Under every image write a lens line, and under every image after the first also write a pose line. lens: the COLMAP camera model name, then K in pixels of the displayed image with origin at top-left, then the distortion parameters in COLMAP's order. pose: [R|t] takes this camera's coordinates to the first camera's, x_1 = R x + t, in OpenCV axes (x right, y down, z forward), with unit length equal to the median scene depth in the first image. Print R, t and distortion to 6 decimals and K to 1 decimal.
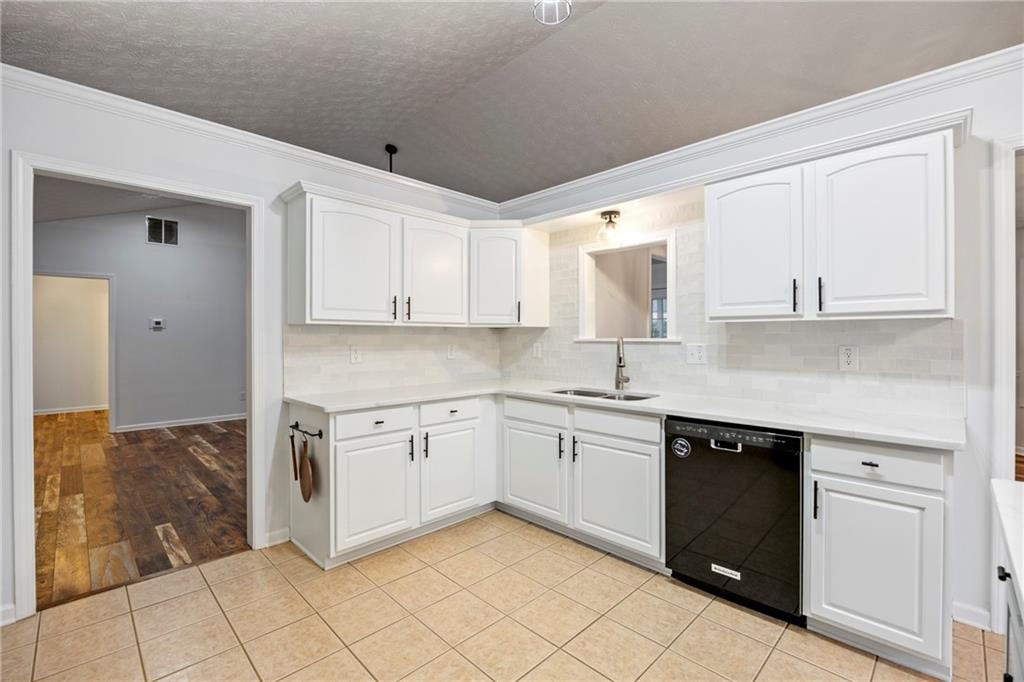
lens RADIAL K [[446.8, 0, 517.3], [0, 446.8, 340.9], [0, 0, 1]] dist [-0.015110, -0.000258]
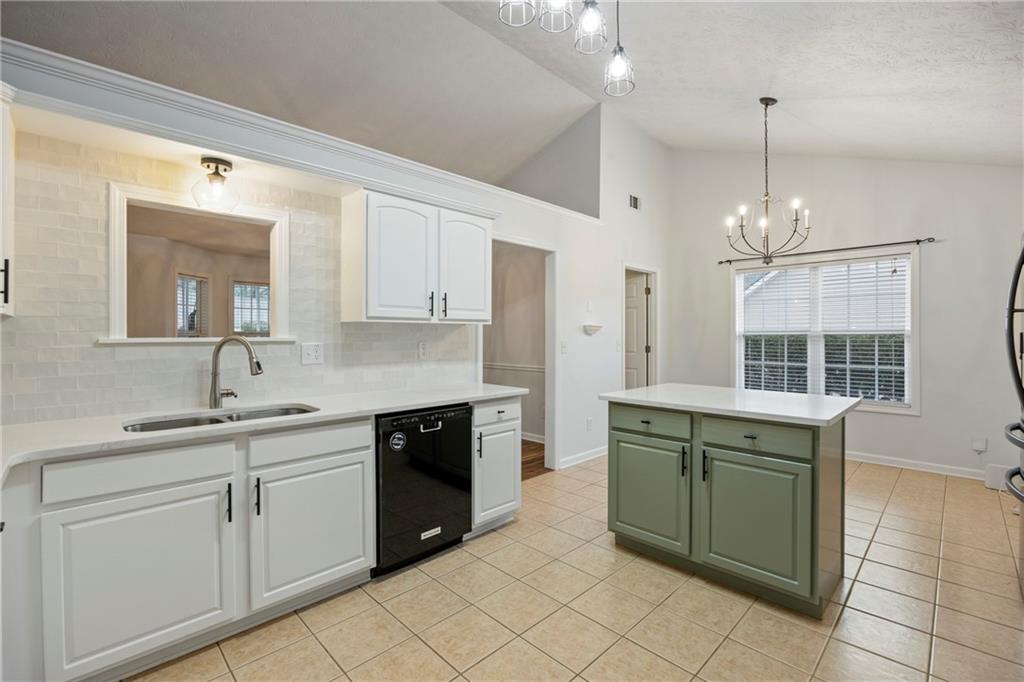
lens RADIAL K [[452.1, 0, 508.5], [0, 452.1, 336.6], [0, 0, 1]] dist [-0.012664, 0.000141]
pose [[0.010019, -0.003295, 0.999944, -0.544760], [0.009905, 0.999946, 0.003196, -0.005976], [-0.999901, 0.009872, 0.010051, 0.574268]]
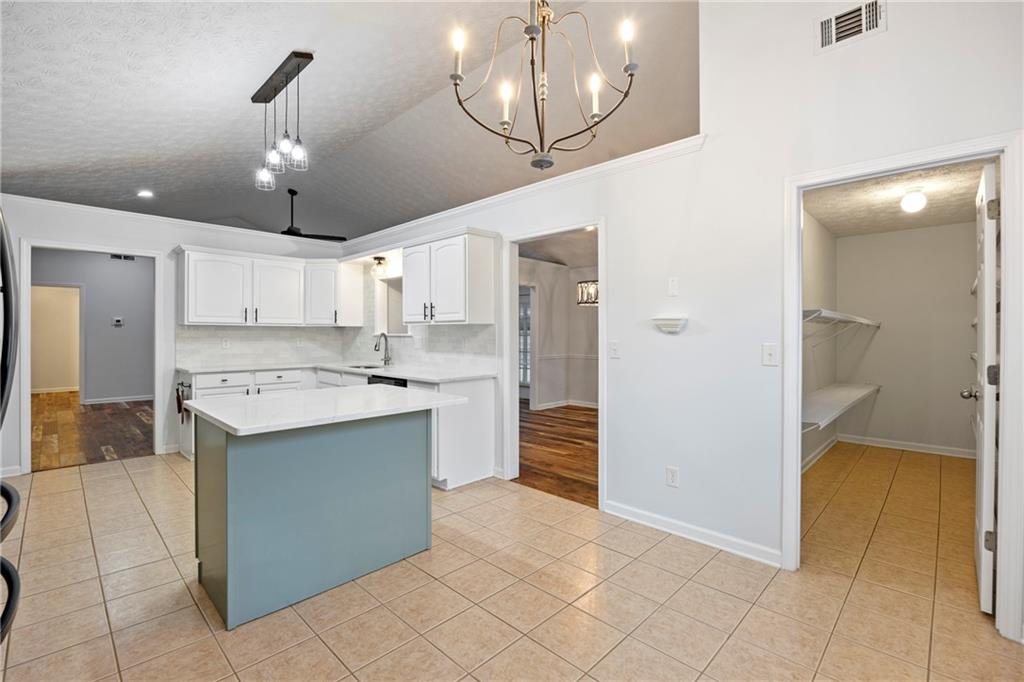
lens RADIAL K [[452.1, 0, 508.5], [0, 452.1, 336.6], [0, 0, 1]] dist [-0.012664, 0.000141]
pose [[0.999975, 0.004057, 0.005825, 0.739951], [-0.004046, 0.999990, -0.001958, 0.006407], [-0.005833, 0.001934, 0.999981, -0.729810]]
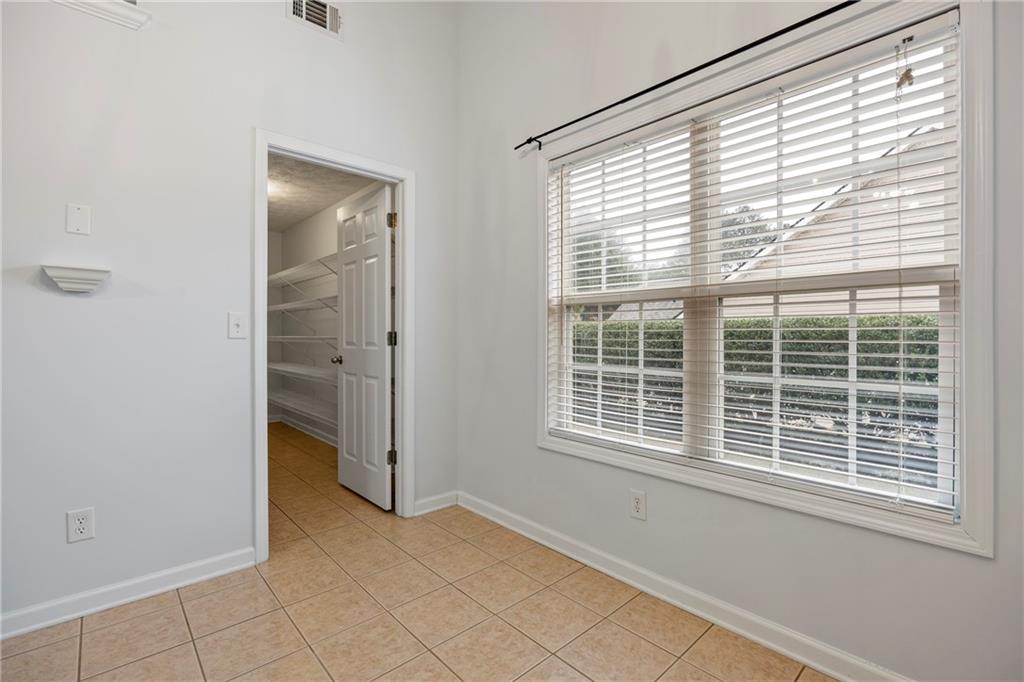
lens RADIAL K [[452.1, 0, 508.5], [0, 452.1, 336.6], [0, 0, 1]] dist [-0.012664, 0.000141]
pose [[0.049864, -0.001435, 0.998755, -3.361149], [0.005478, 0.999984, 0.001163, 1.003287], [-0.998741, 0.005413, 0.049871, 6.618822]]
